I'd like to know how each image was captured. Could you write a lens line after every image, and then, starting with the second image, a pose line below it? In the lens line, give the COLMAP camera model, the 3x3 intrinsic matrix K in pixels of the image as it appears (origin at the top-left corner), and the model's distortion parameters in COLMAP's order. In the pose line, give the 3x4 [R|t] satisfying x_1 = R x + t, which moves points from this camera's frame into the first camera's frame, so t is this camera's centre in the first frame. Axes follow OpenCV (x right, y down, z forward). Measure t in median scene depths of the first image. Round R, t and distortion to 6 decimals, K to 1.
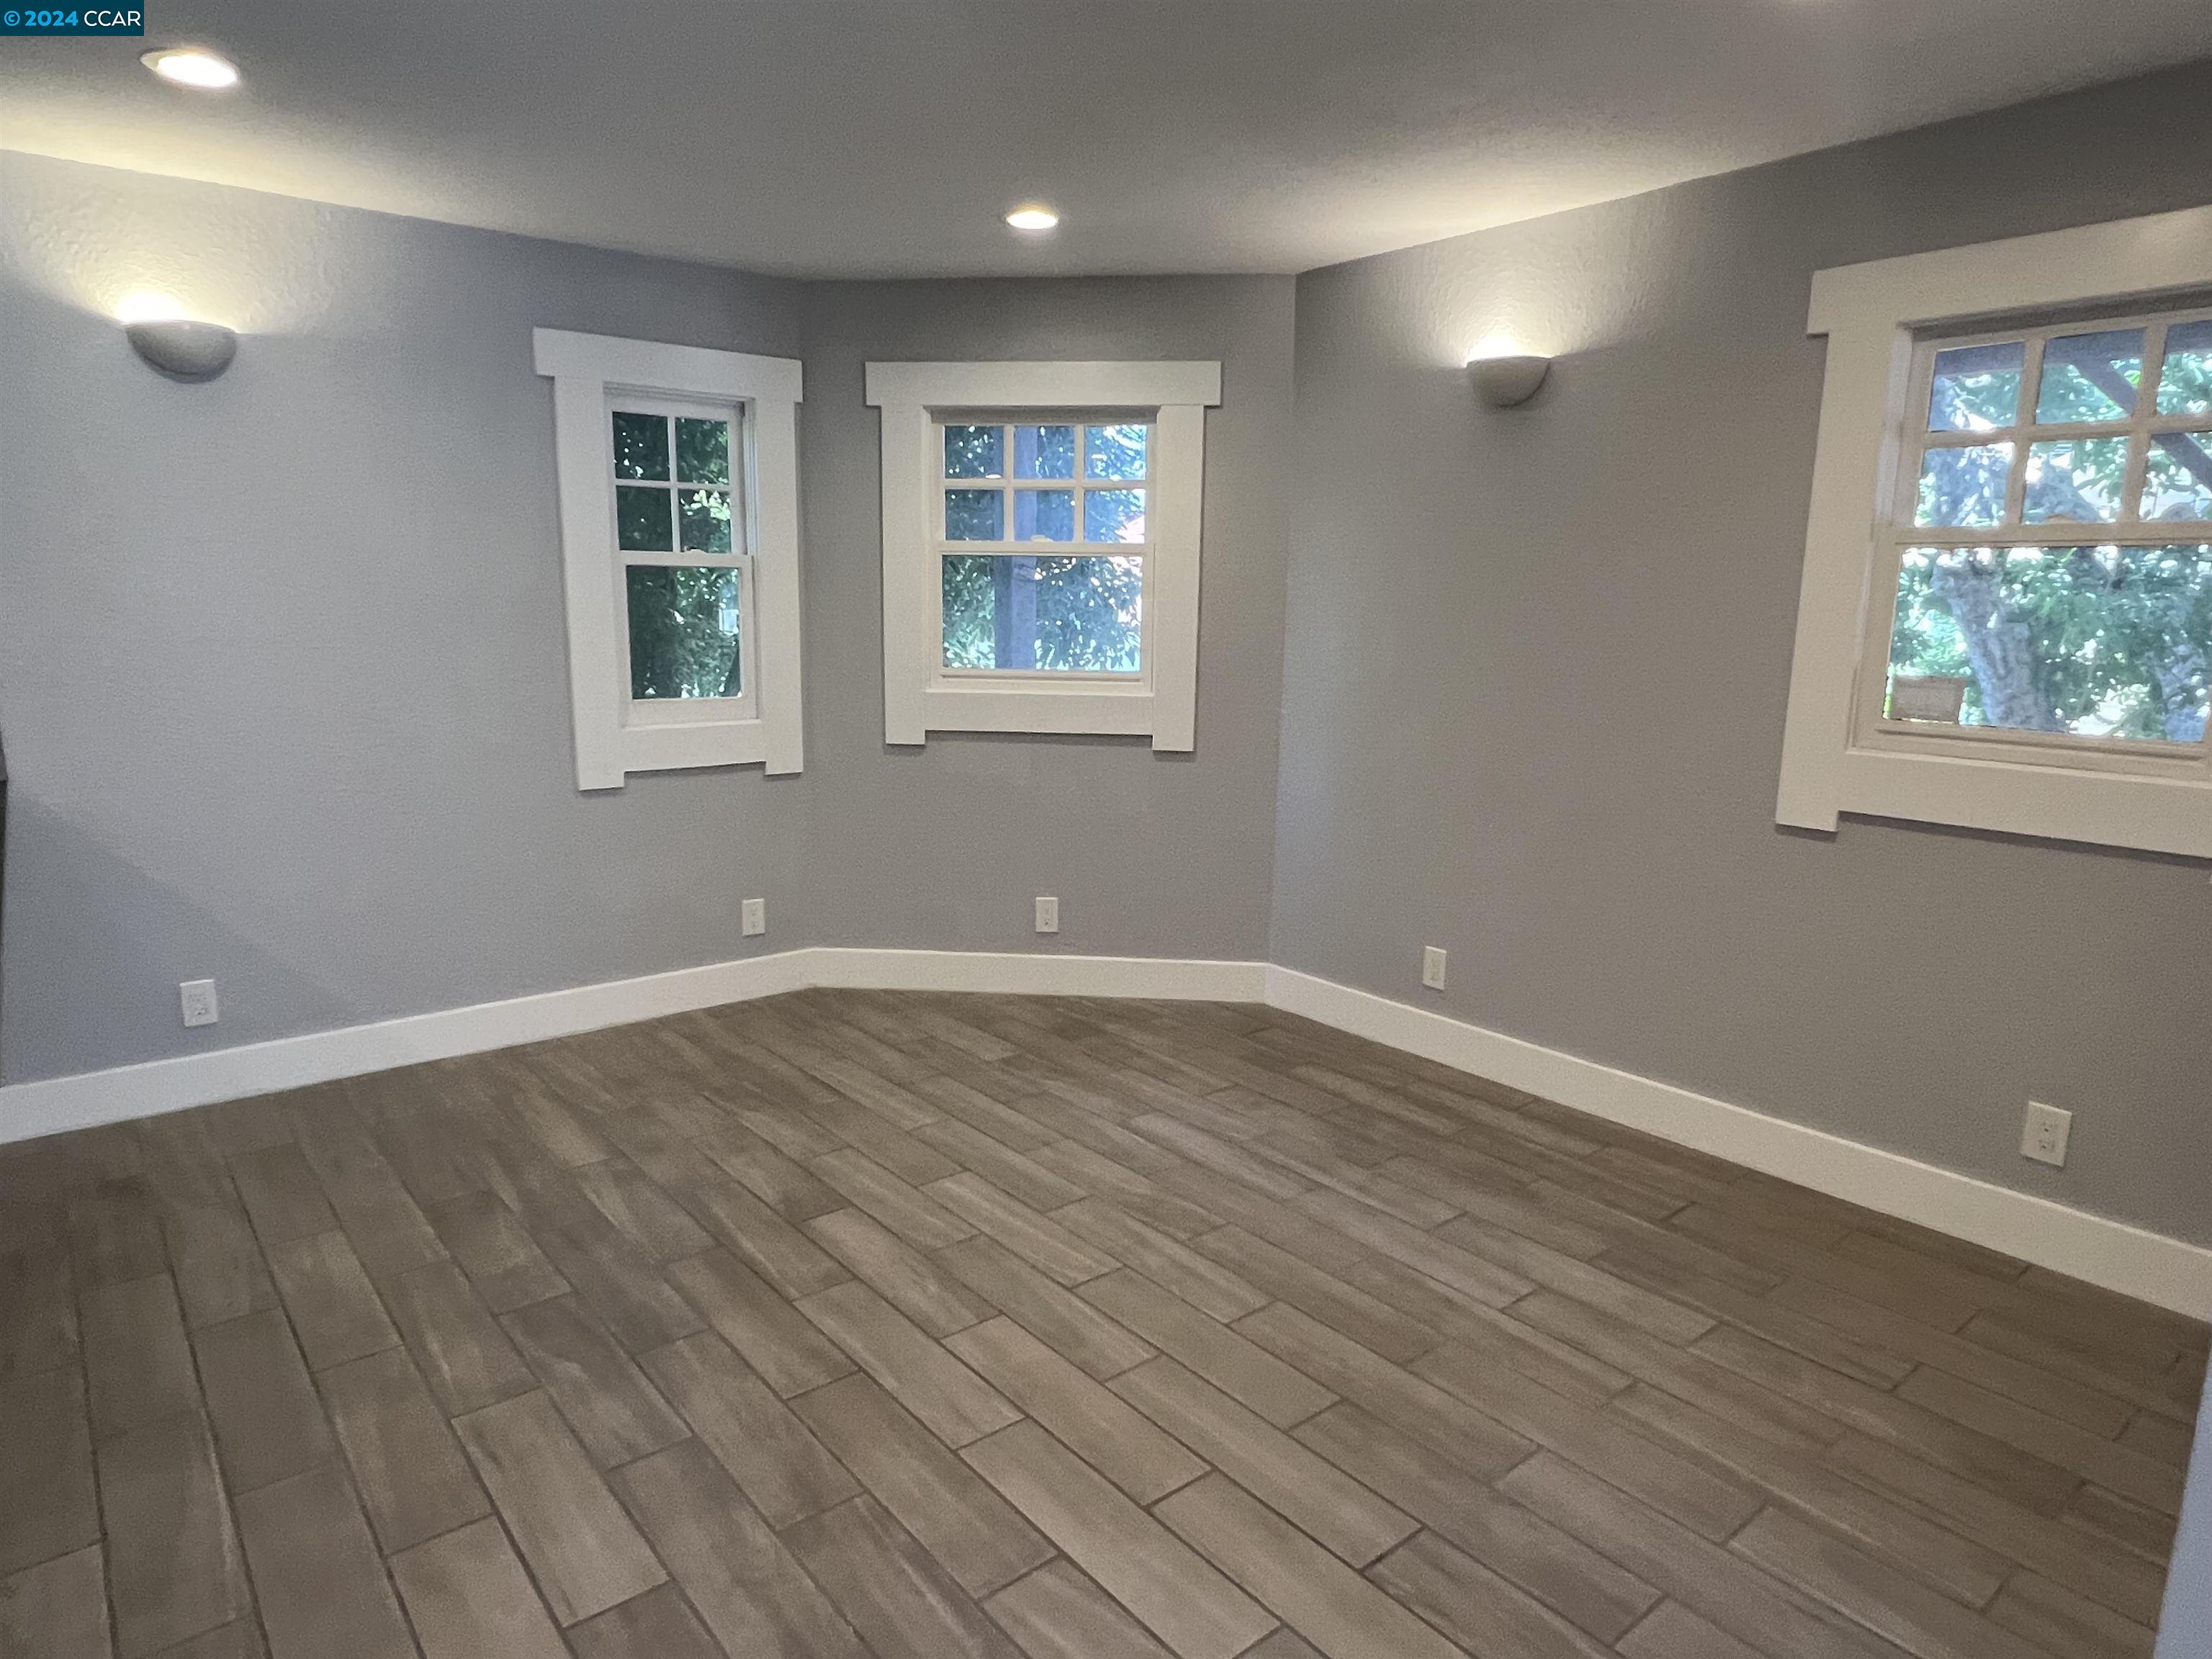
lens RADIAL K [[1334.5, 0, 1102.8], [0, 1334.5, 847.4], [0, 0, 1]] dist [-0.001605, -0.000971]
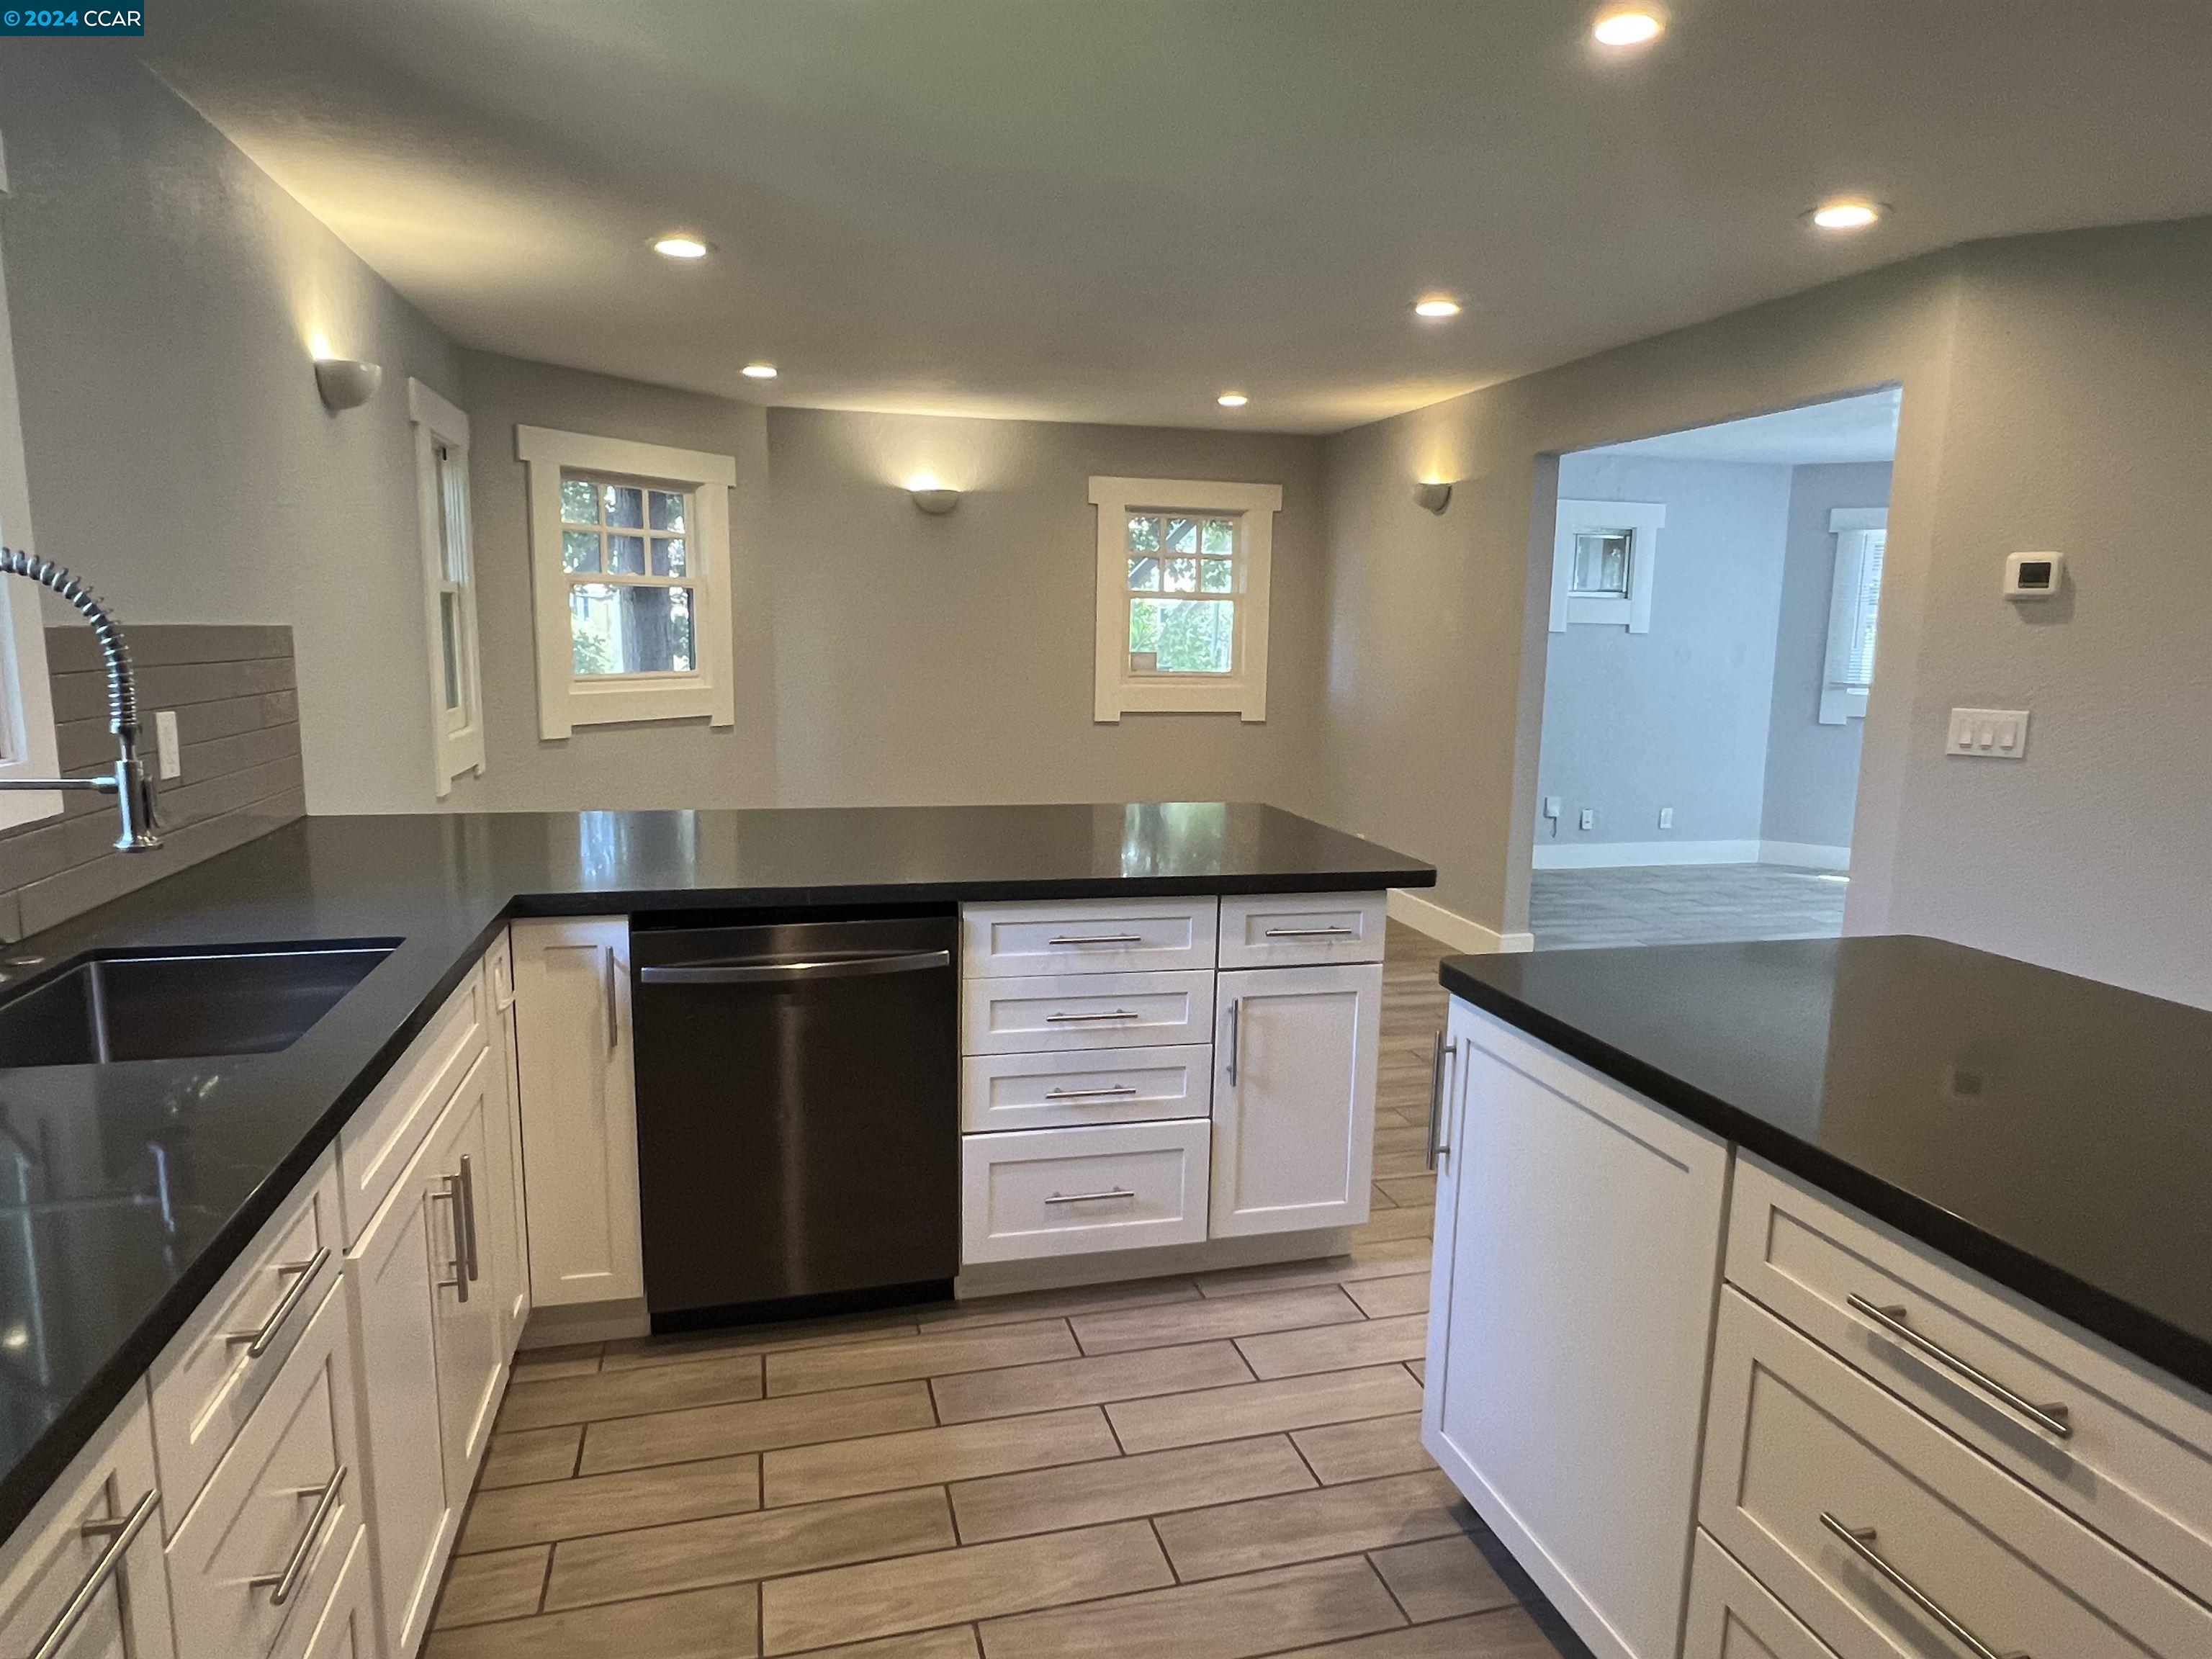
lens RADIAL K [[1334.5, 0, 1102.8], [0, 1334.5, 847.4], [0, 0, 1]] dist [-0.001605, -0.000971]
pose [[0.419370, -0.155202, 0.894450, -1.119712], [0.164134, 0.982003, 0.093439, -0.012994], [-0.892854, 0.107625, 0.437296, 0.040026]]
